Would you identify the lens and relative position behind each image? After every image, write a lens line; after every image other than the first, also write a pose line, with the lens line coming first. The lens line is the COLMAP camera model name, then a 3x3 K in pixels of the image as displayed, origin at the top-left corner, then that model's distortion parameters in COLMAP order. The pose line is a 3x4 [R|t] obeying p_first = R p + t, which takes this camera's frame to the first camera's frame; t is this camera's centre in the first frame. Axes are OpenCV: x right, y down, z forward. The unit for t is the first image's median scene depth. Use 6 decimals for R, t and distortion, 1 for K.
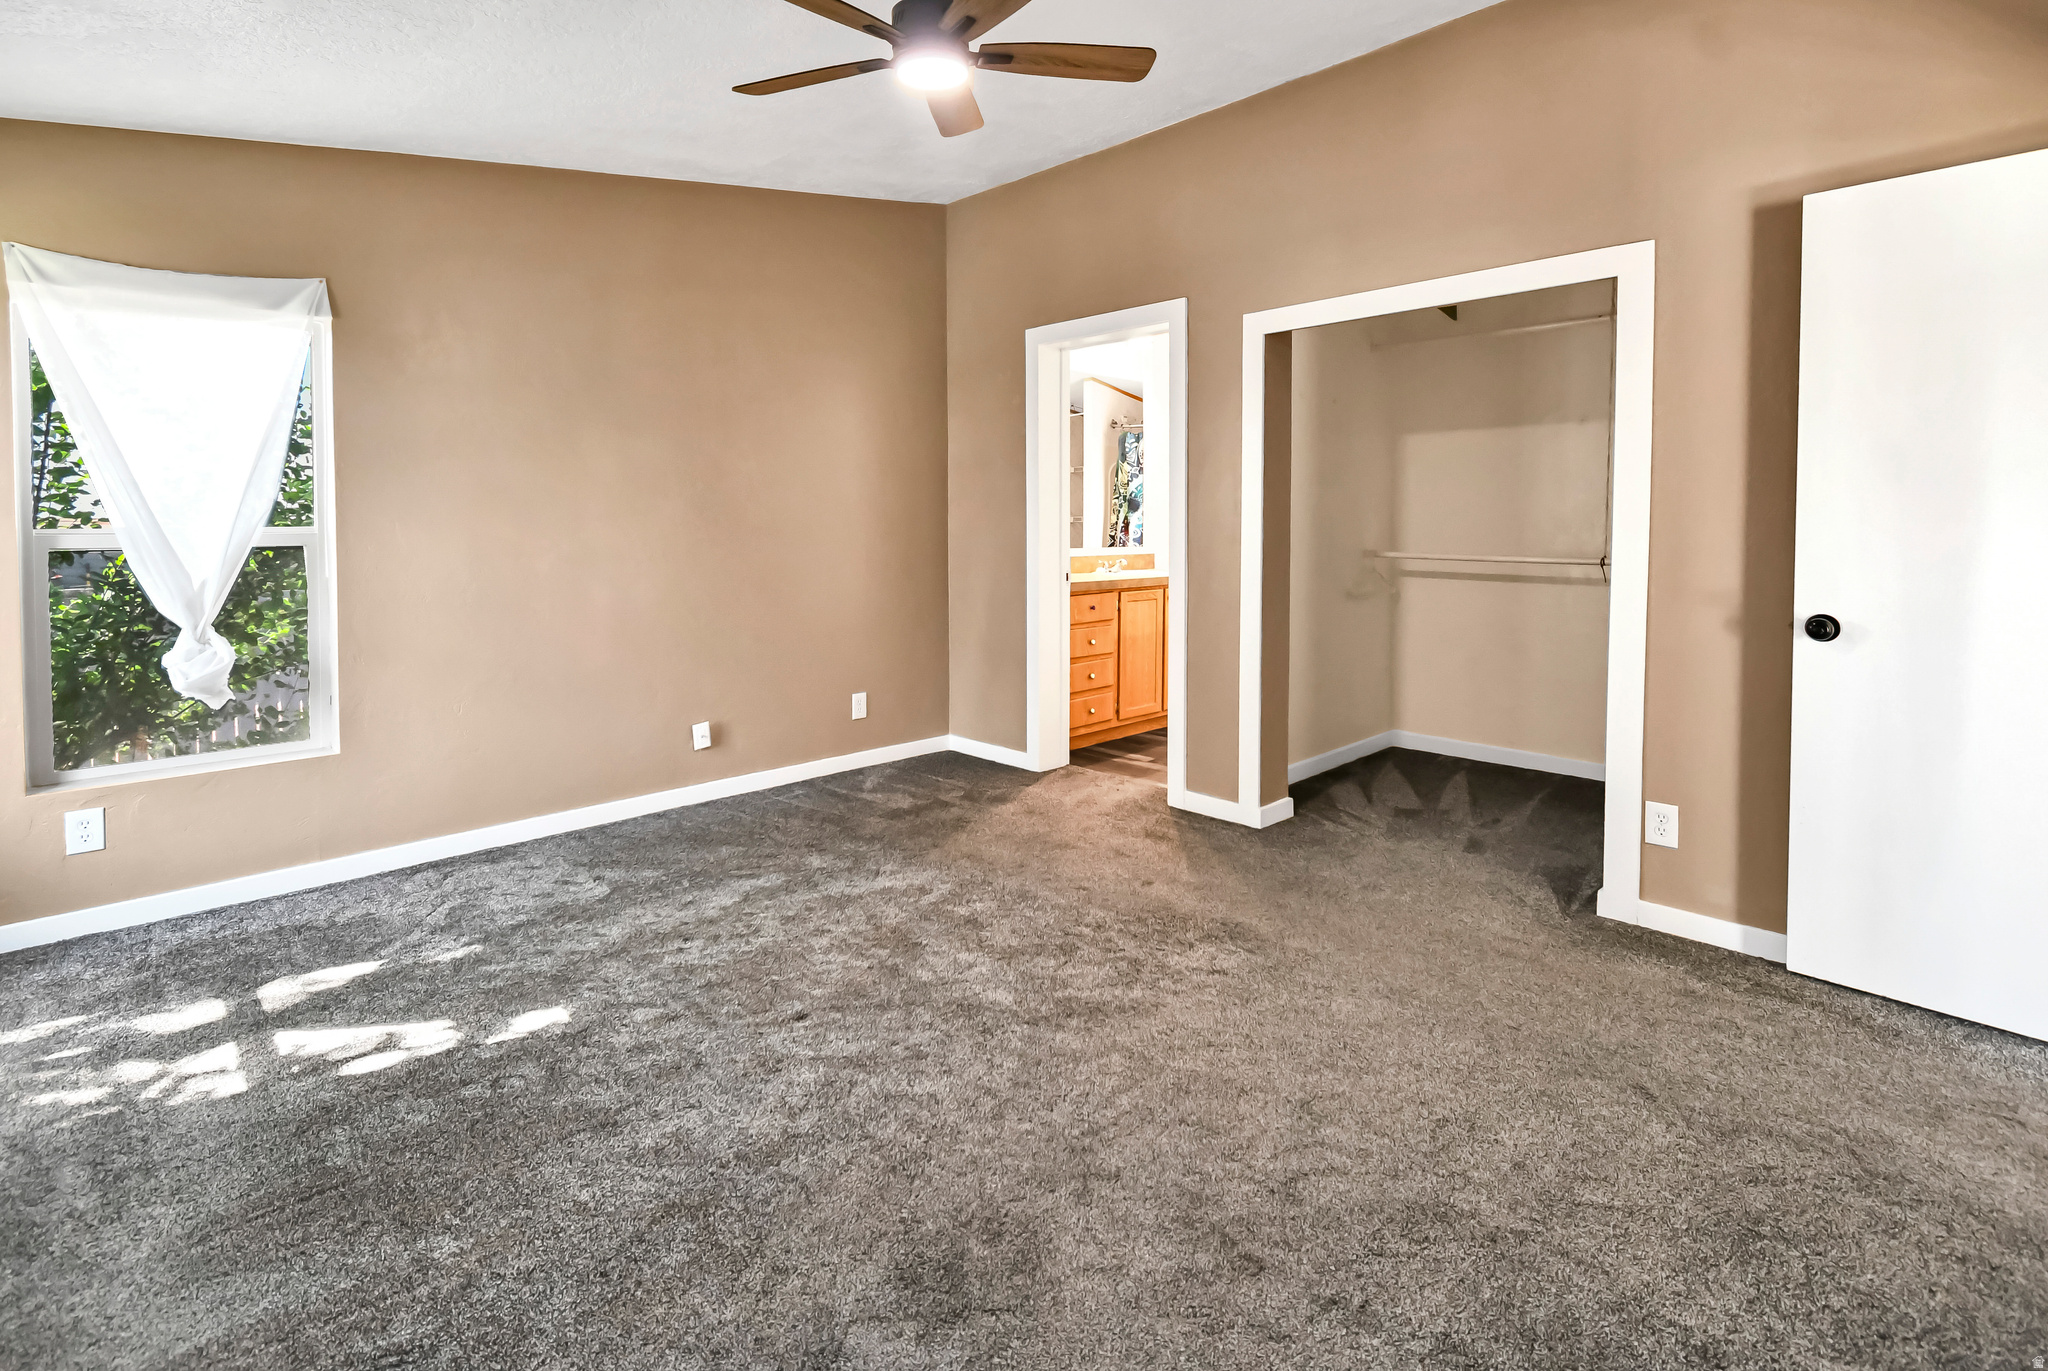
lens RADIAL K [[917.0, 0, 1024.0], [0, 917.0, 685.5], [0, 0, 1]] dist [0.000025, -0.000167]
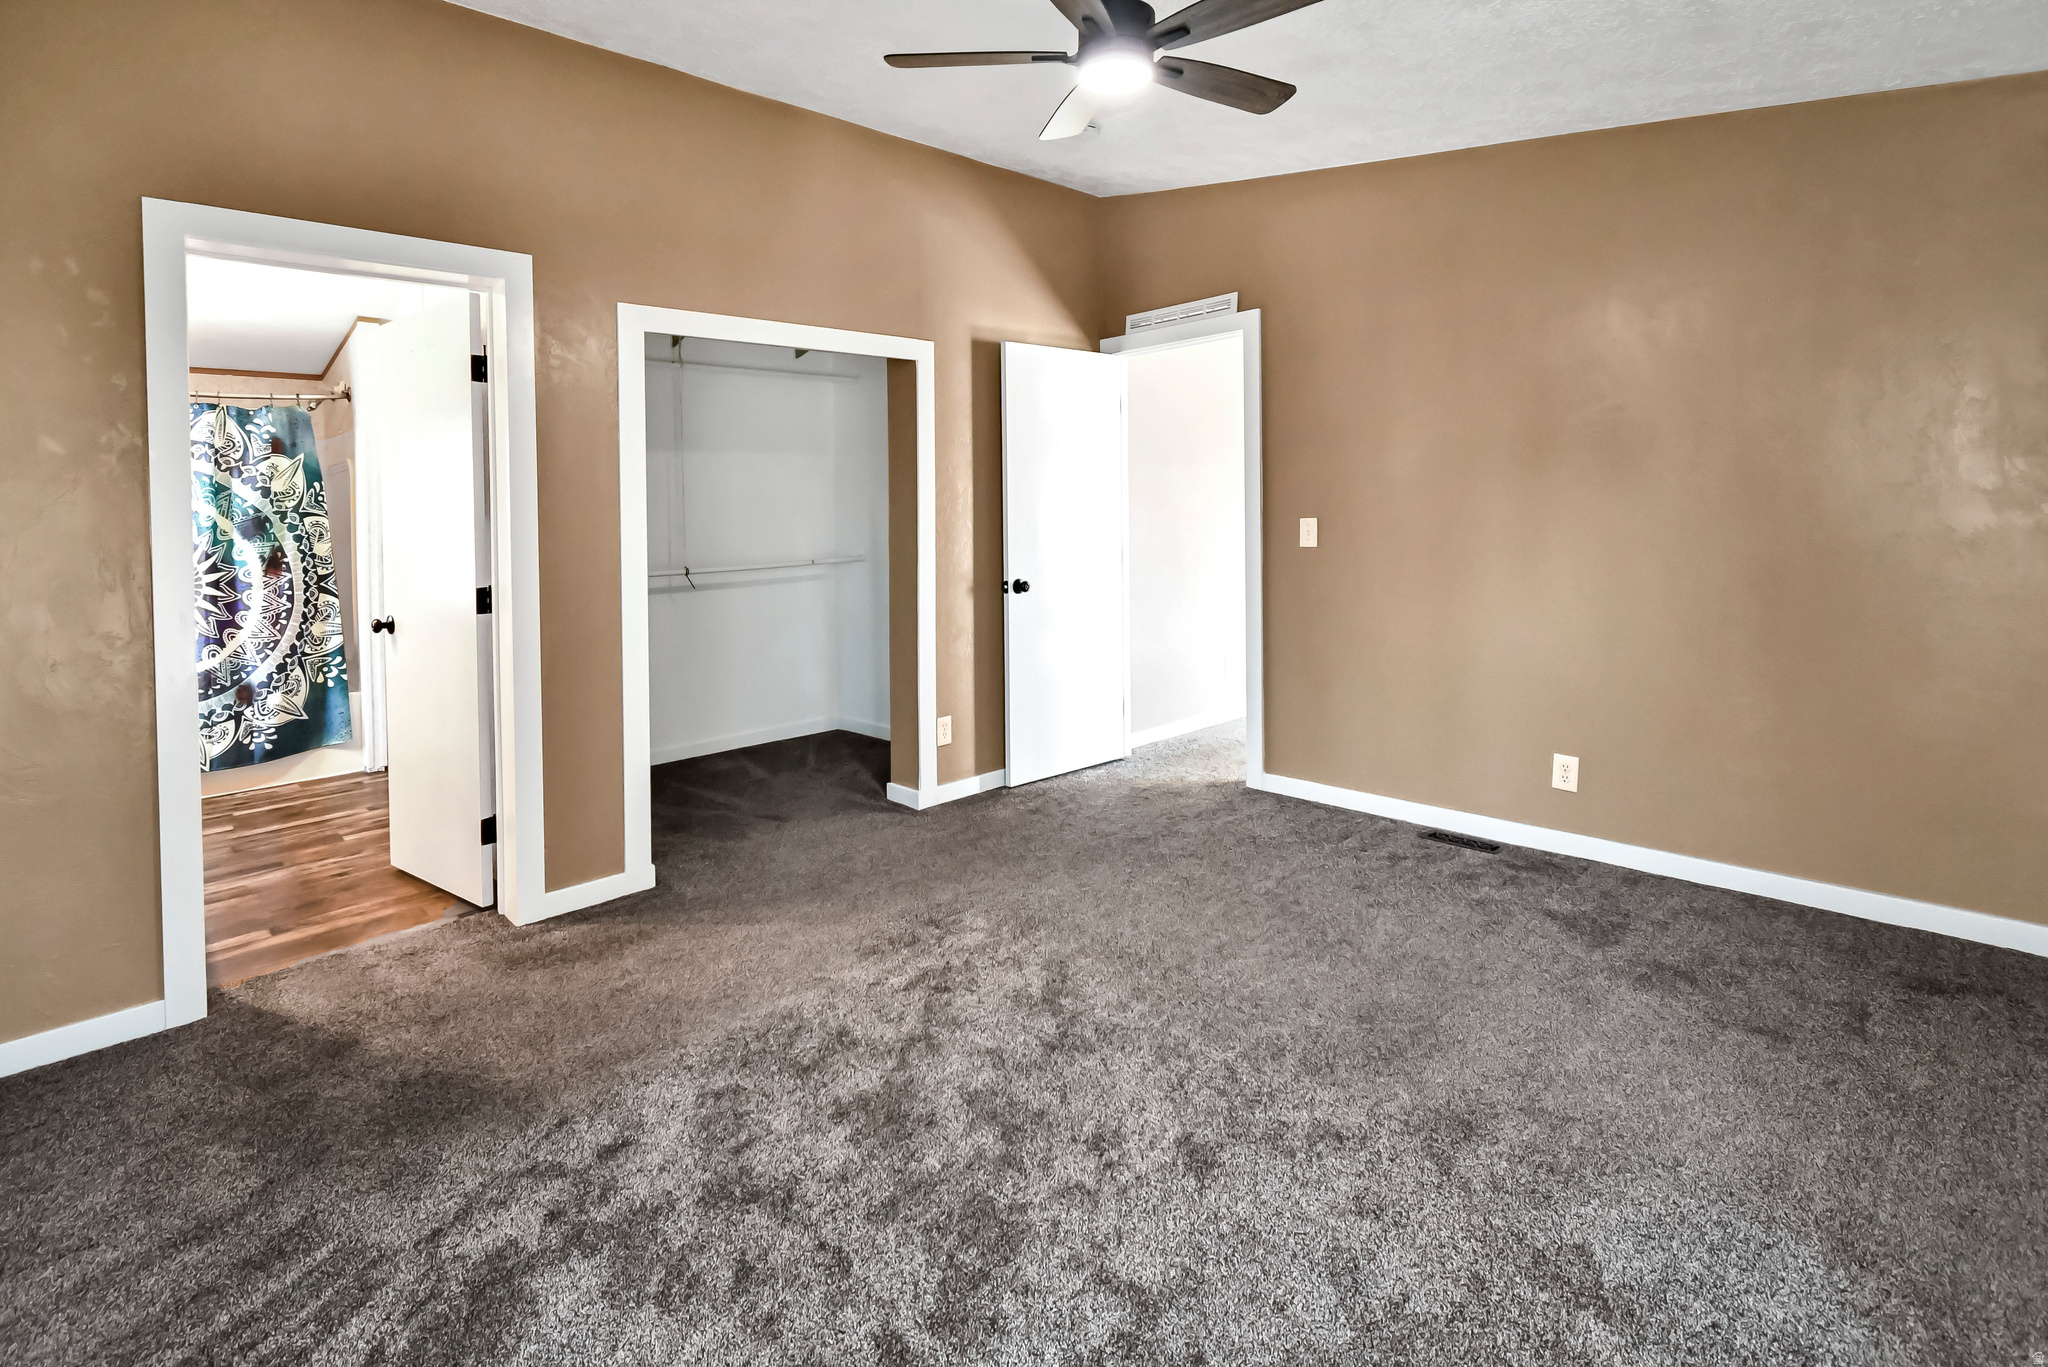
lens RADIAL K [[917.0, 0, 1024.0], [0, 917.0, 683.5], [0, 0, 1]] dist [0.000025, -0.000167]
pose [[0.048838, -0.172289, 0.983835, -0.780738], [0.209298, 0.964907, 0.158584, -0.137552], [-0.976632, 0.198170, 0.083184, 0.750341]]
